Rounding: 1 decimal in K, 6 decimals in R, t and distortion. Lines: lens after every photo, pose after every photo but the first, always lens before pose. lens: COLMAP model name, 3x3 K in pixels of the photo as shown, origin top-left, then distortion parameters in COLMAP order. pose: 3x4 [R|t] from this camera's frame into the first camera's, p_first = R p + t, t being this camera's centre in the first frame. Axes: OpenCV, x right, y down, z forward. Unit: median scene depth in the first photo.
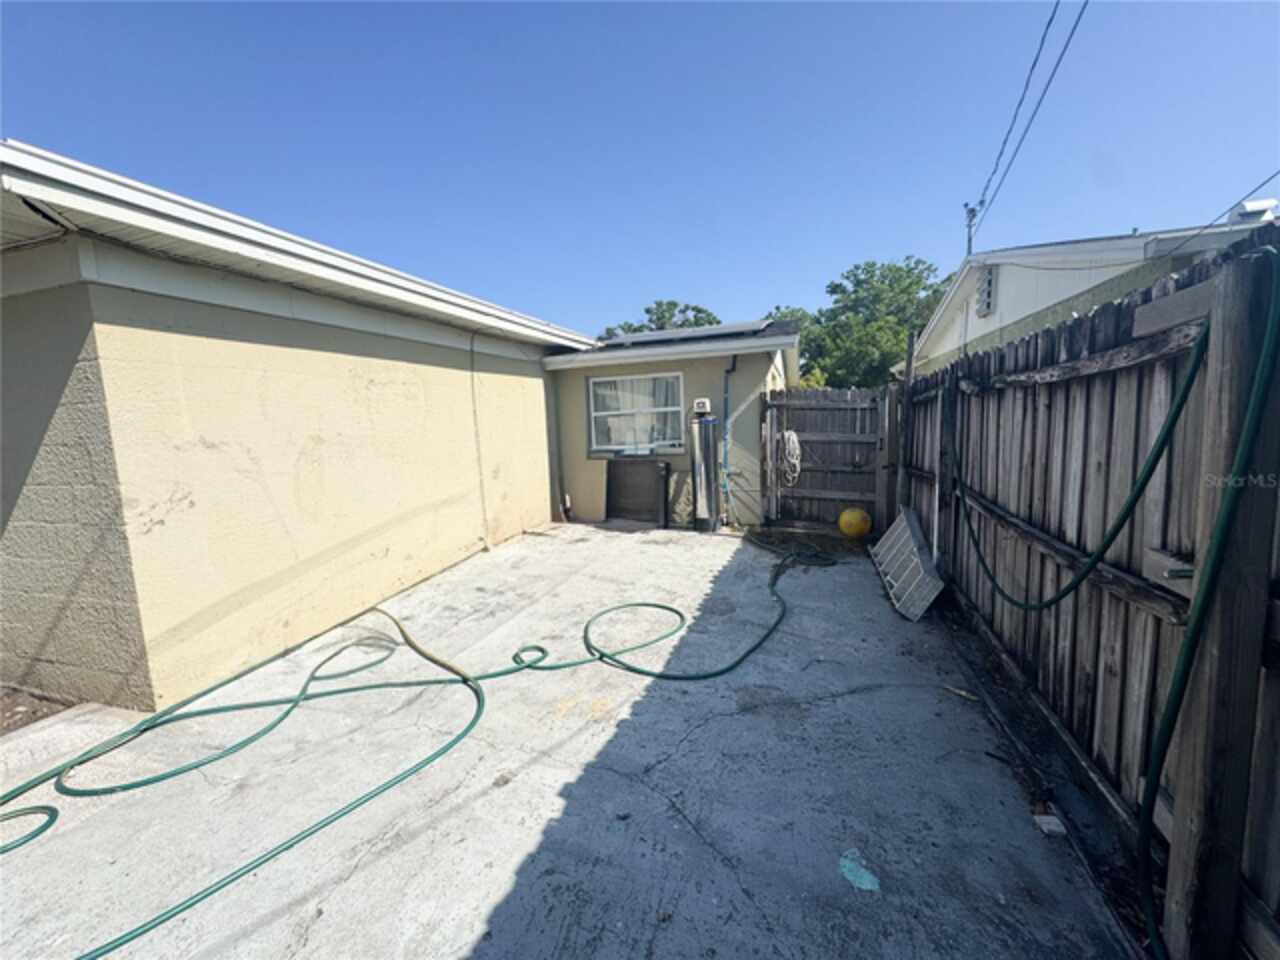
lens RADIAL K [[514.8, 0, 639.9], [0, 514.8, 479.3], [0, 0, 1]] dist [-0.005276, 0.001110]
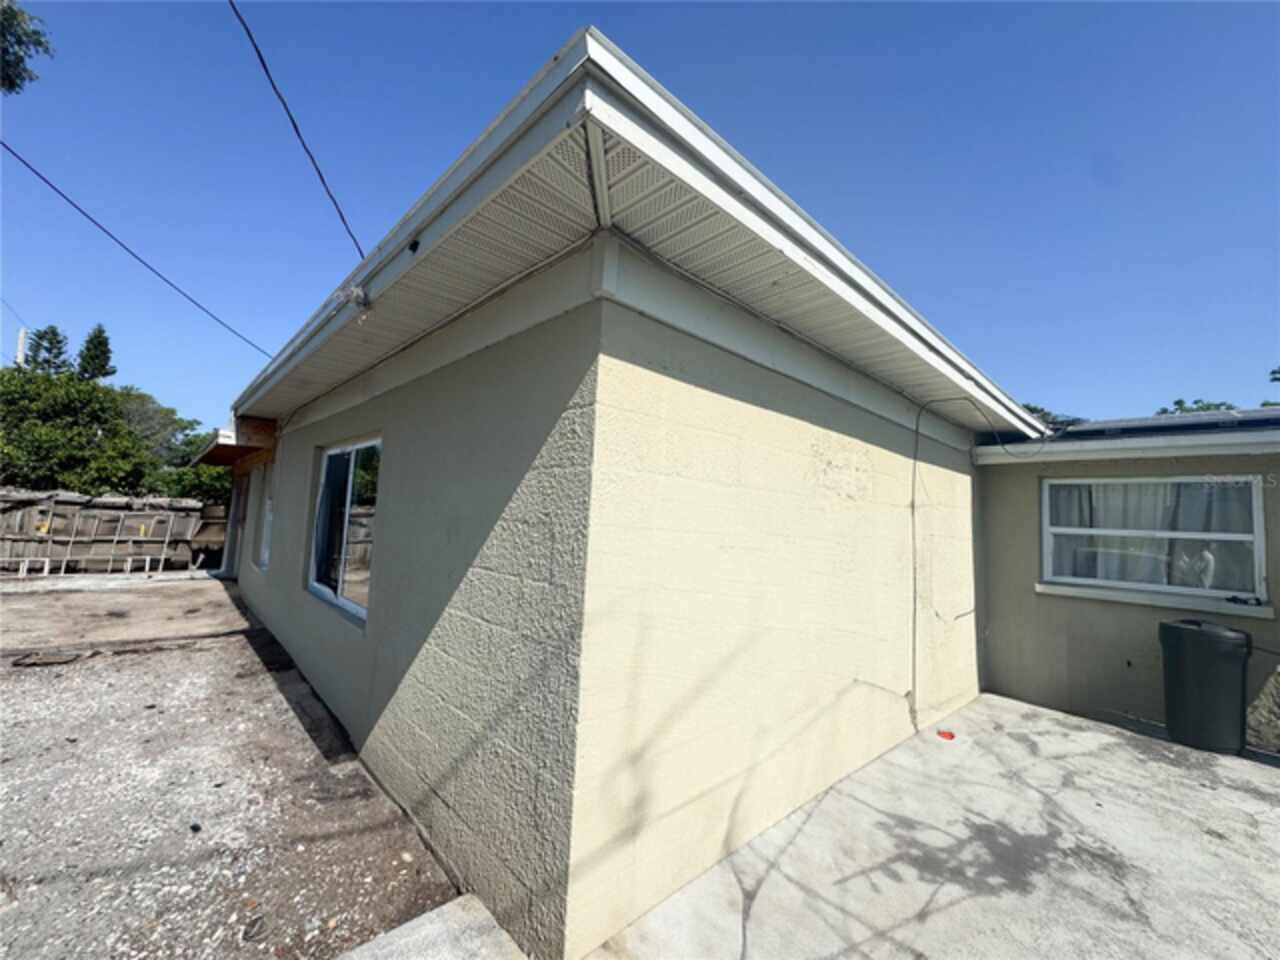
lens RADIAL K [[514.8, 0, 639.9], [0, 514.8, 477.8], [0, 0, 1]] dist [-0.005276, 0.001110]
pose [[0.873594, 0.049097, -0.484173, -0.624256], [-0.142437, 0.977126, -0.157913, -0.035859], [0.465345, 0.206916, 0.860604, 0.427653]]
